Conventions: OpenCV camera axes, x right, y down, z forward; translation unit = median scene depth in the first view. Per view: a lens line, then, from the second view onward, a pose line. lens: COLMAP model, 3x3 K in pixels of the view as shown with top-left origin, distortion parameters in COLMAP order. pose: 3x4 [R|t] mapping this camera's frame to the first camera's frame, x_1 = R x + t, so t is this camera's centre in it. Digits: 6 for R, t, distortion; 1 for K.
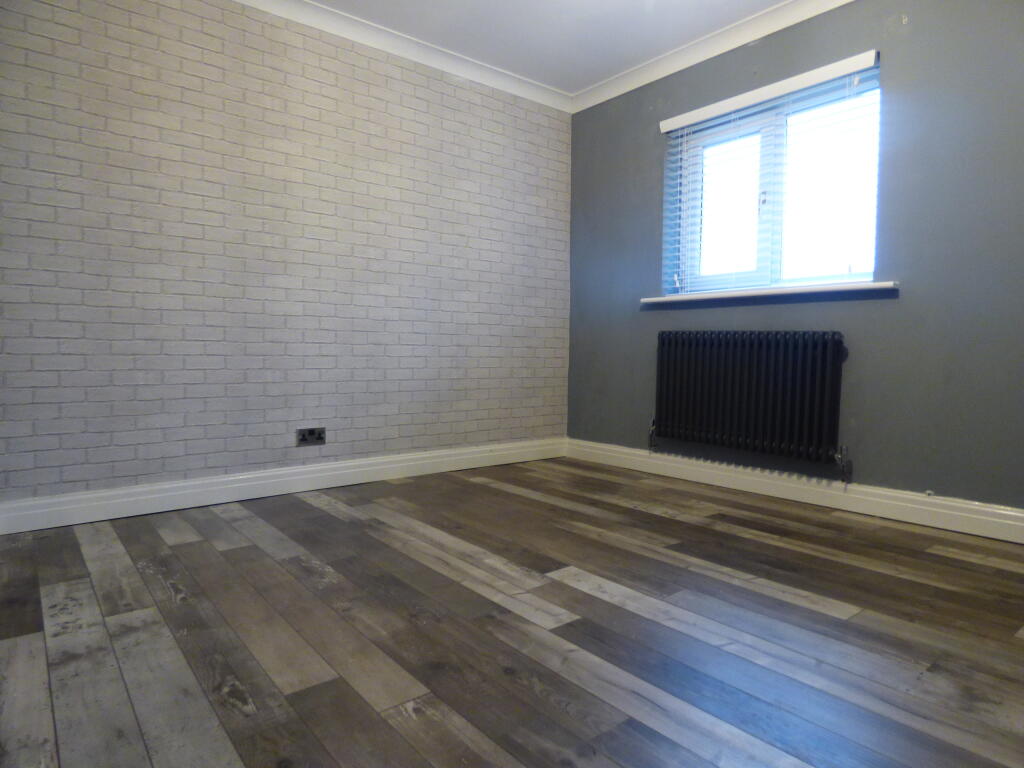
lens RADIAL K [[626.0, 0, 515.3], [0, 626.0, 387.6], [0, 0, 1]] dist [-0.014944, -0.000340]
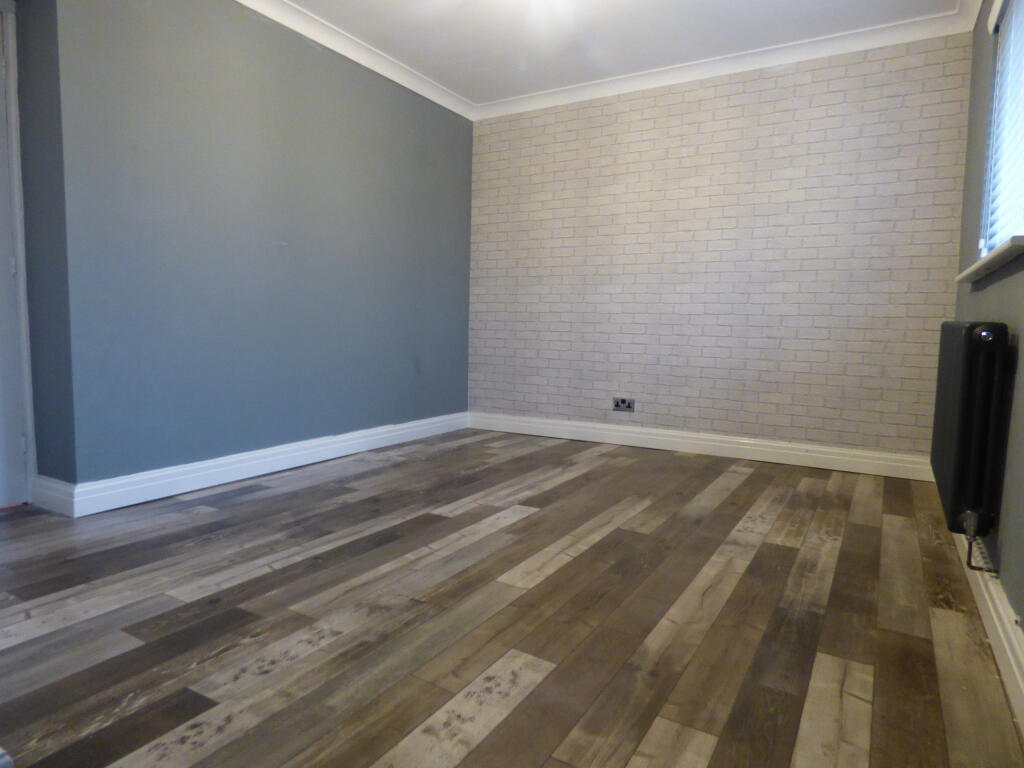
lens RADIAL K [[626.0, 0, 515.3], [0, 626.0, 387.6], [0, 0, 1]] dist [-0.014944, -0.000340]
pose [[0.342289, 0.089598, -0.935313, 0.945712], [-0.069940, 0.995111, 0.069731, -0.038306], [0.936988, 0.041548, 0.346882, 0.367657]]
